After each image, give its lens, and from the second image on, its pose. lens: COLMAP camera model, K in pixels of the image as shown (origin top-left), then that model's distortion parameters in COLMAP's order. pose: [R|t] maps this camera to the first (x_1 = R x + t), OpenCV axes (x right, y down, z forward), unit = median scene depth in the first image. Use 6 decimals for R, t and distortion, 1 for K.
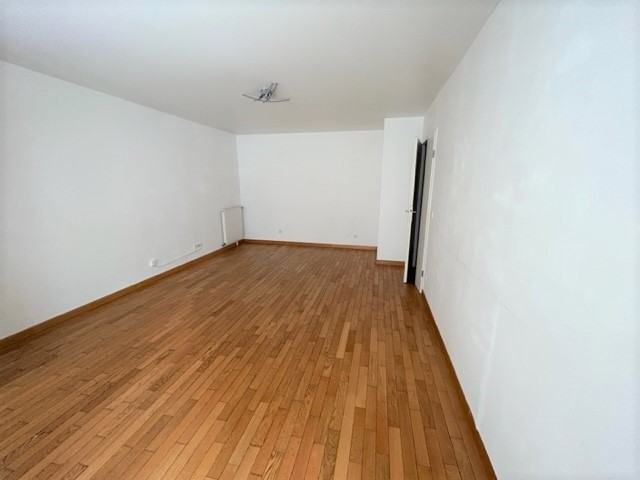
lens RADIAL K [[257.7, 0, 318.9], [0, 257.7, 239.4], [0, 0, 1]] dist [0.001518, 0.000111]
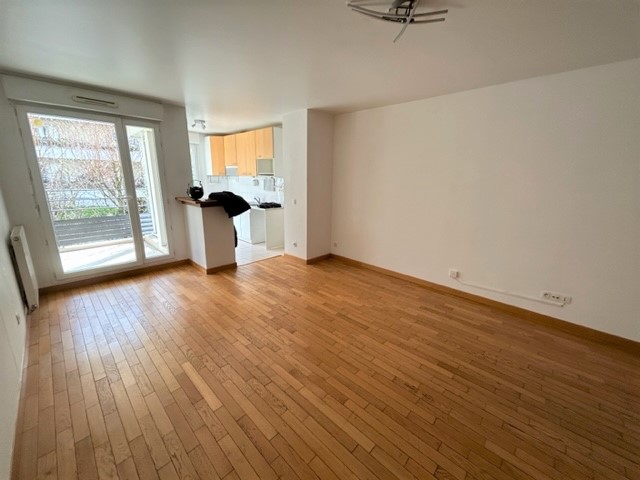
lens RADIAL K [[257.7, 0, 320.3], [0, 257.7, 239.4], [0, 0, 1]] dist [0.001518, 0.000111]
pose [[-0.513549, 0.192206, -0.836256, 0.373868], [-0.205206, 0.918798, 0.337196, -0.269253], [0.833161, 0.344772, -0.432406, 1.179339]]
